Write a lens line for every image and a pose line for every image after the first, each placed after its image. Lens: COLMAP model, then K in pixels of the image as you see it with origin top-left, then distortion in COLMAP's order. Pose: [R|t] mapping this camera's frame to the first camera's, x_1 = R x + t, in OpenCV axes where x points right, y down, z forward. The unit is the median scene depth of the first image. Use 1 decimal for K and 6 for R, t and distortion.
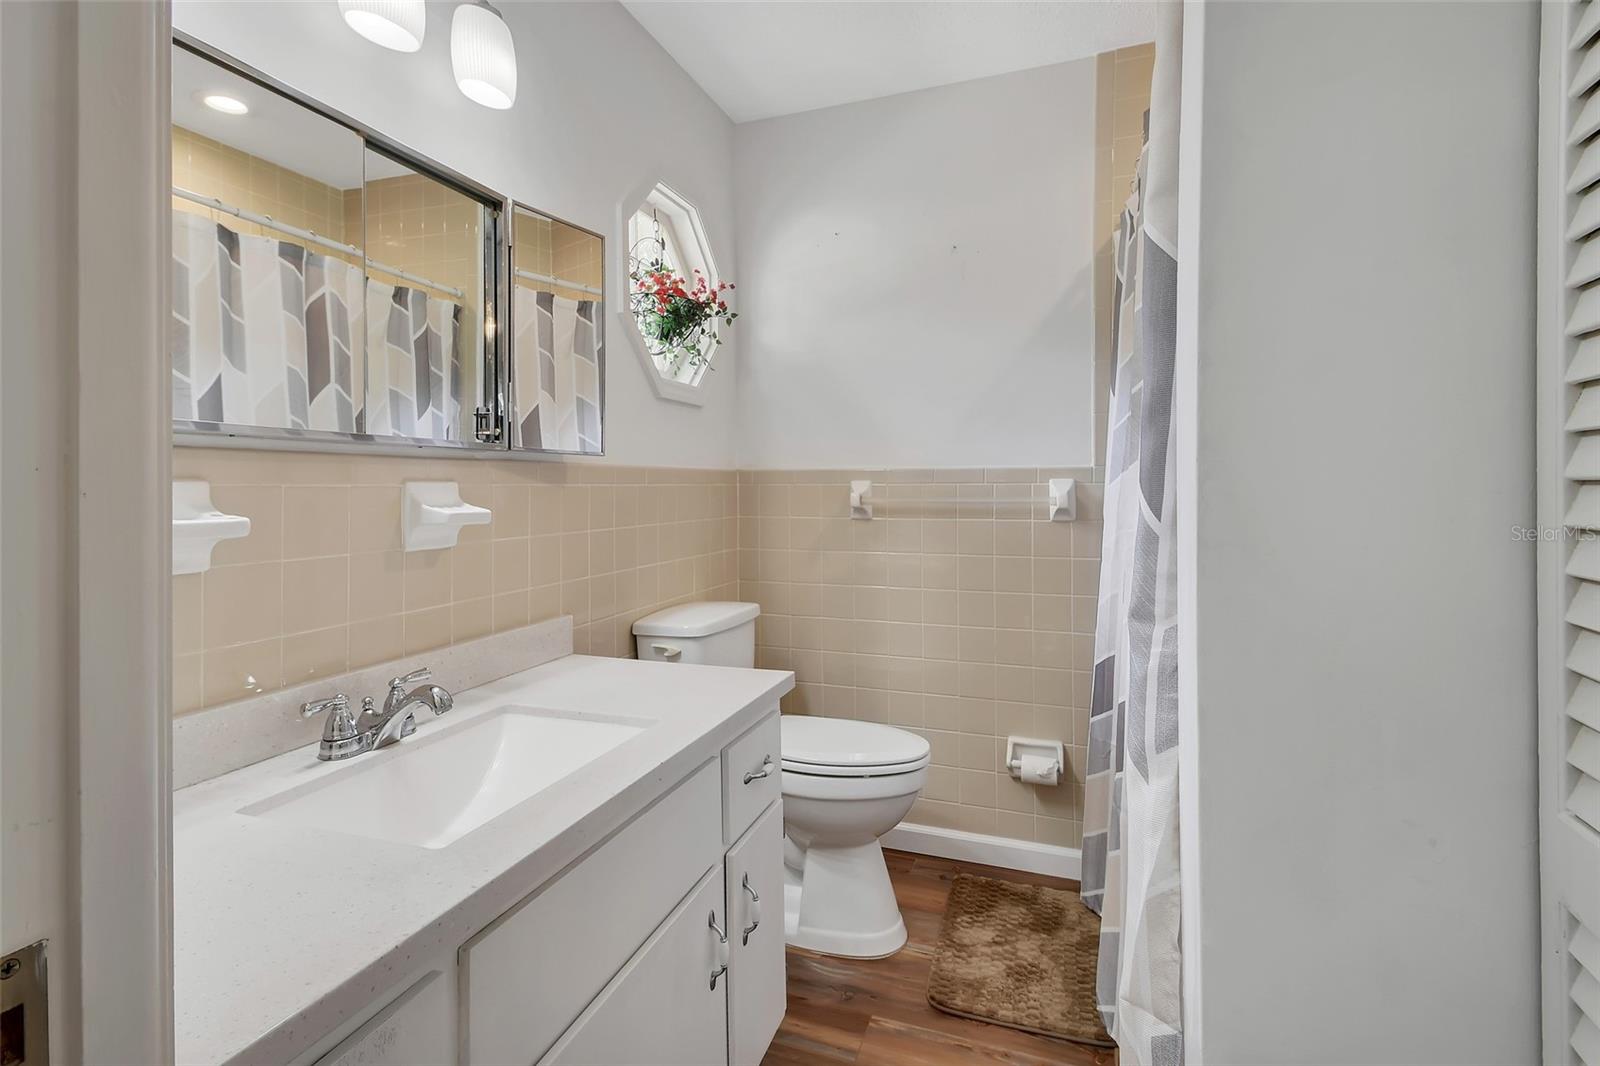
lens RADIAL K [[761.5, 0, 816.4], [0, 761.5, 489.0], [0, 0, 1]] dist [0.000316, -0.002783]
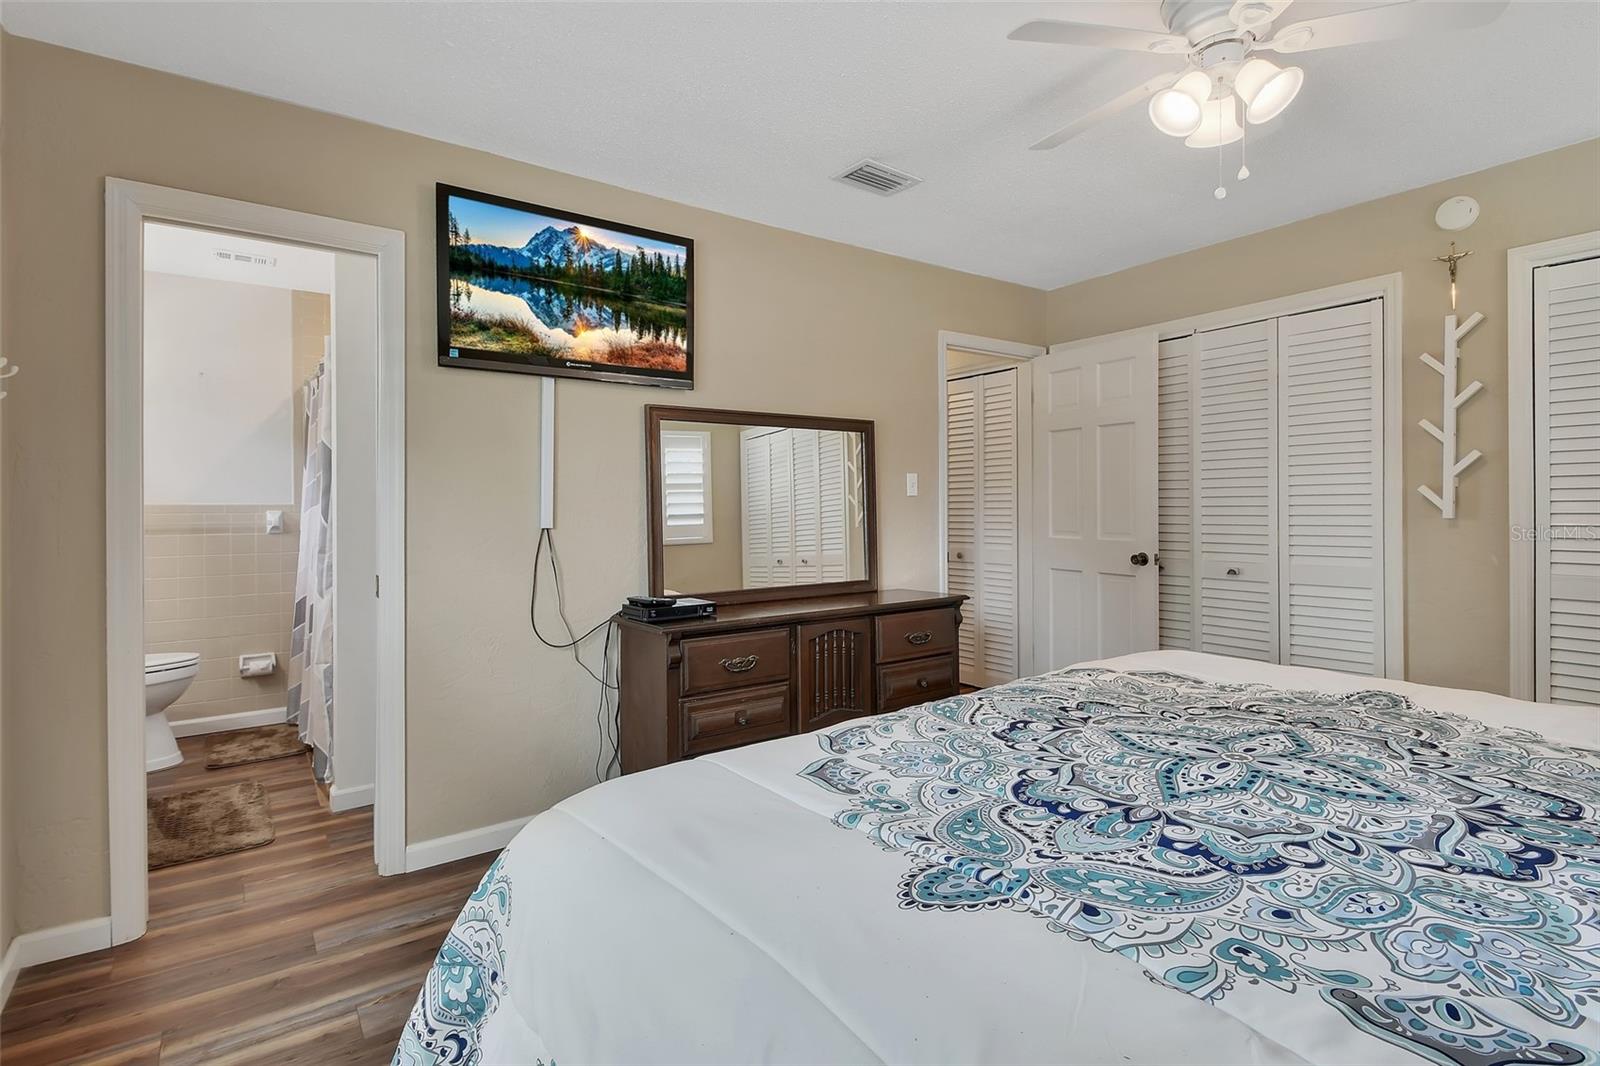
lens RADIAL K [[761.5, 0, 794.7], [0, 761.5, 508.2], [0, 0, 1]] dist [0.000316, -0.002783]
pose [[0.569309, 0.000720, 0.822123, -0.500540], [0.009308, 0.999930, -0.007321, 0.006457], [-0.822071, 0.011820, 0.569262, -1.150091]]
